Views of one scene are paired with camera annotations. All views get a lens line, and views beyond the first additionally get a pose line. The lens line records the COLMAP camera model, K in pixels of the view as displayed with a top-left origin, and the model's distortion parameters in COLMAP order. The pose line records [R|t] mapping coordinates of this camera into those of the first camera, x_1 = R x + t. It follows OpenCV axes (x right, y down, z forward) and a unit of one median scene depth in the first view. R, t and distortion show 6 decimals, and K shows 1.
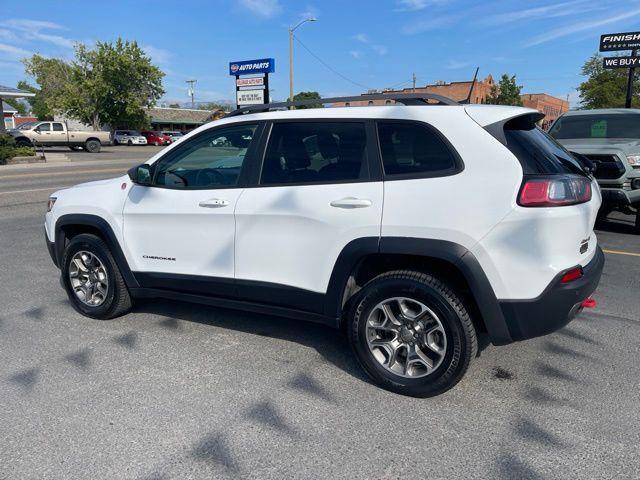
lens RADIAL K [[478.4, 0, 319.2], [0, 478.4, 244.3], [0, 0, 1]] dist [0.071849, -0.097585]
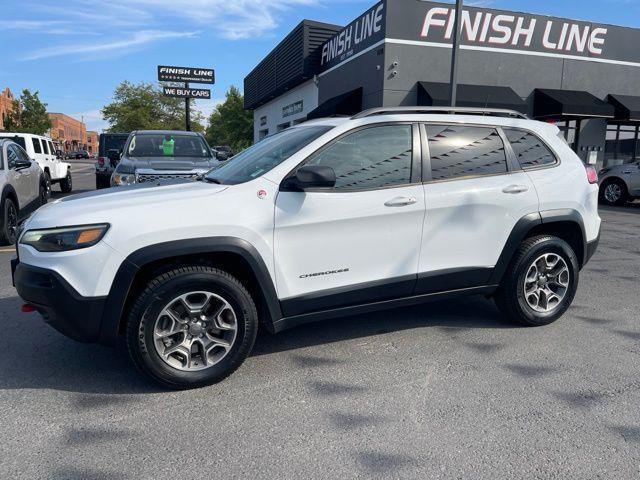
lens RADIAL K [[478.4, 0, 319.2], [0, 478.4, 244.3], [0, 0, 1]] dist [0.071849, -0.097585]
pose [[0.611647, -0.128819, 0.780573, -0.950091], [0.160608, 0.986327, 0.036925, -0.053087], [-0.774657, 0.102781, 0.623973, 0.447749]]
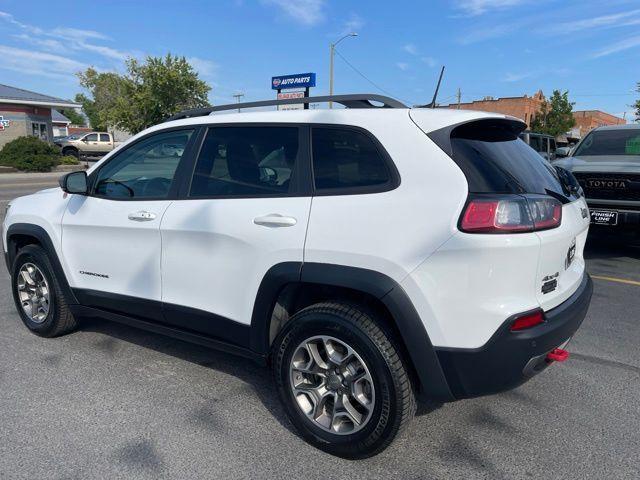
lens RADIAL K [[478.4, 0, 319.2], [0, 478.4, 244.3], [0, 0, 1]] dist [0.071849, -0.097585]
pose [[0.995674, 0.033113, -0.086811, 0.161182], [-0.035550, 0.999012, -0.026678, -0.018190], [0.085842, 0.029649, 0.995868, 0.119149]]
